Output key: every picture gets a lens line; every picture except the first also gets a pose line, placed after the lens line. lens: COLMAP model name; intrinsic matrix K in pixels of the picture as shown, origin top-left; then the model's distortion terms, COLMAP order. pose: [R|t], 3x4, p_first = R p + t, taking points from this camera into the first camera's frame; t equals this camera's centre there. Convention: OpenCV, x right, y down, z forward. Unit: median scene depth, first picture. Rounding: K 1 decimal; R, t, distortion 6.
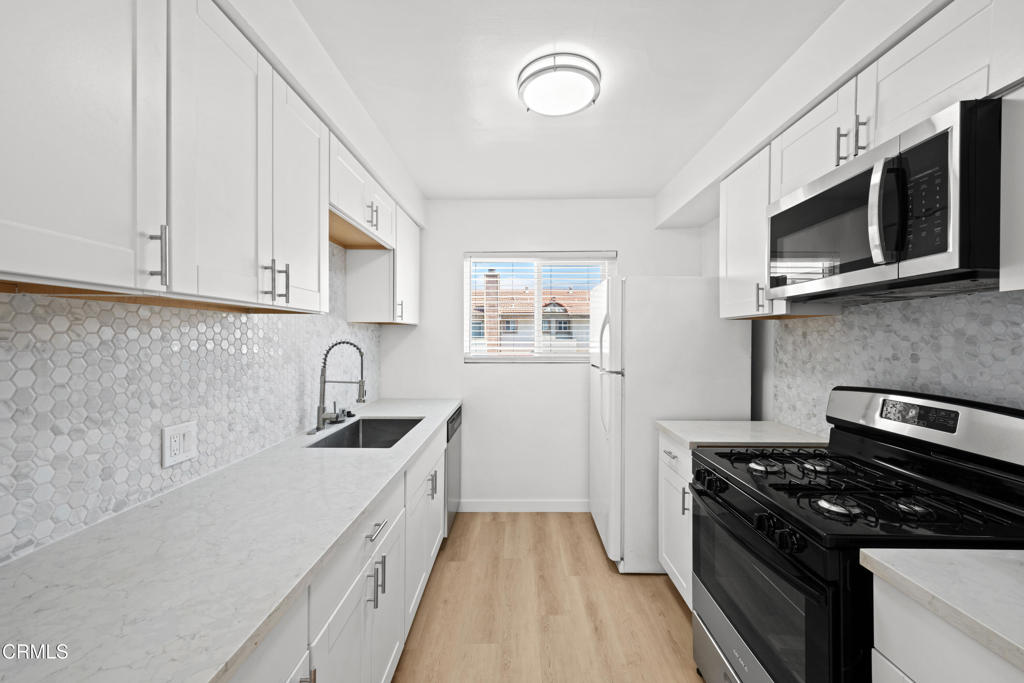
lens RADIAL K [[404.0, 0, 515.7], [0, 404.0, 341.3], [0, 0, 1]] dist [-0.000727, -0.000652]
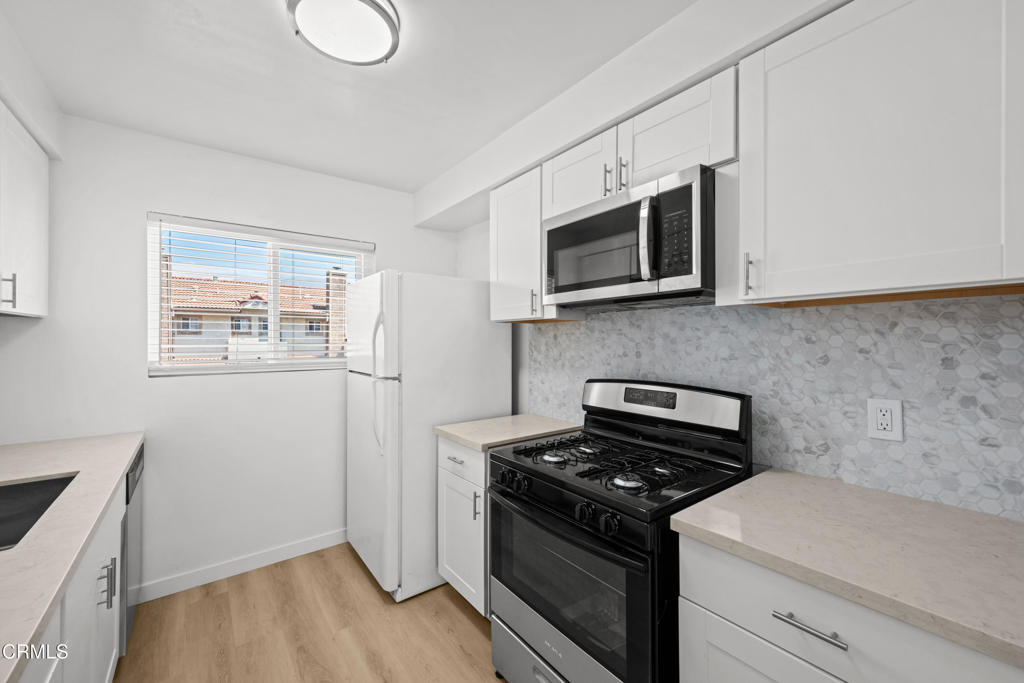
lens RADIAL K [[404.0, 0, 515.6], [0, 404.0, 341.4], [0, 0, 1]] dist [-0.000727, -0.000652]
pose [[0.781430, -0.003323, 0.623984, -0.107529], [0.006388, 0.999976, -0.002674, -0.000396], [-0.623960, 0.006076, 0.781433, 0.155289]]
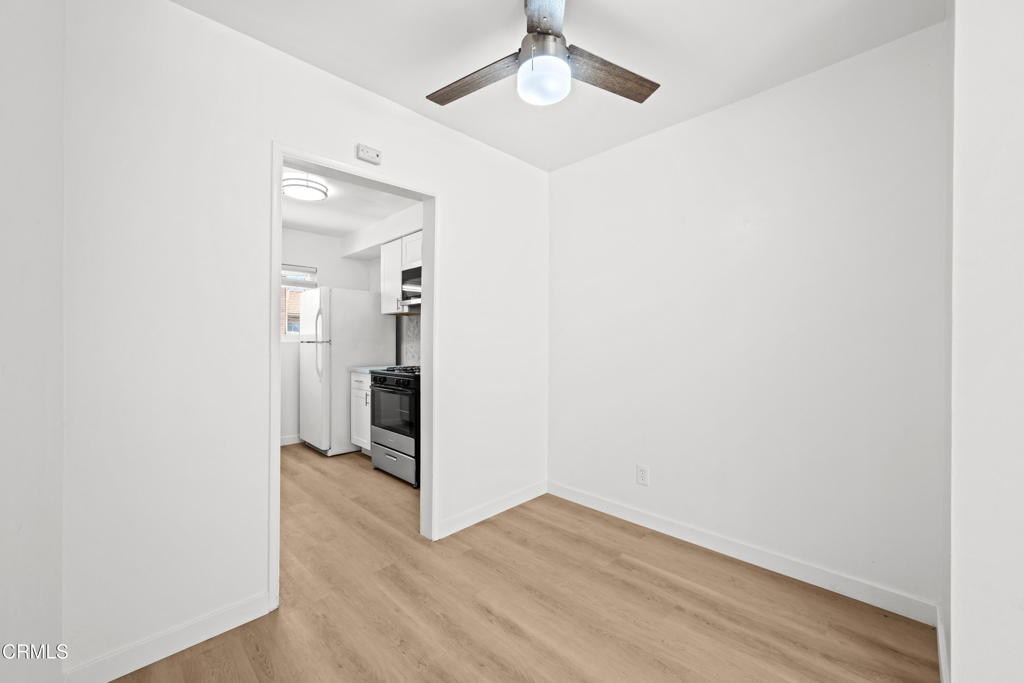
lens RADIAL K [[404.0, 0, 511.3], [0, 404.0, 343.0], [0, 0, 1]] dist [-0.000727, -0.000652]
pose [[0.700433, -0.003283, 0.713711, -0.504944], [0.006581, 0.999977, -0.001859, 0.103117], [-0.713688, 0.005999, 0.700438, -0.920935]]
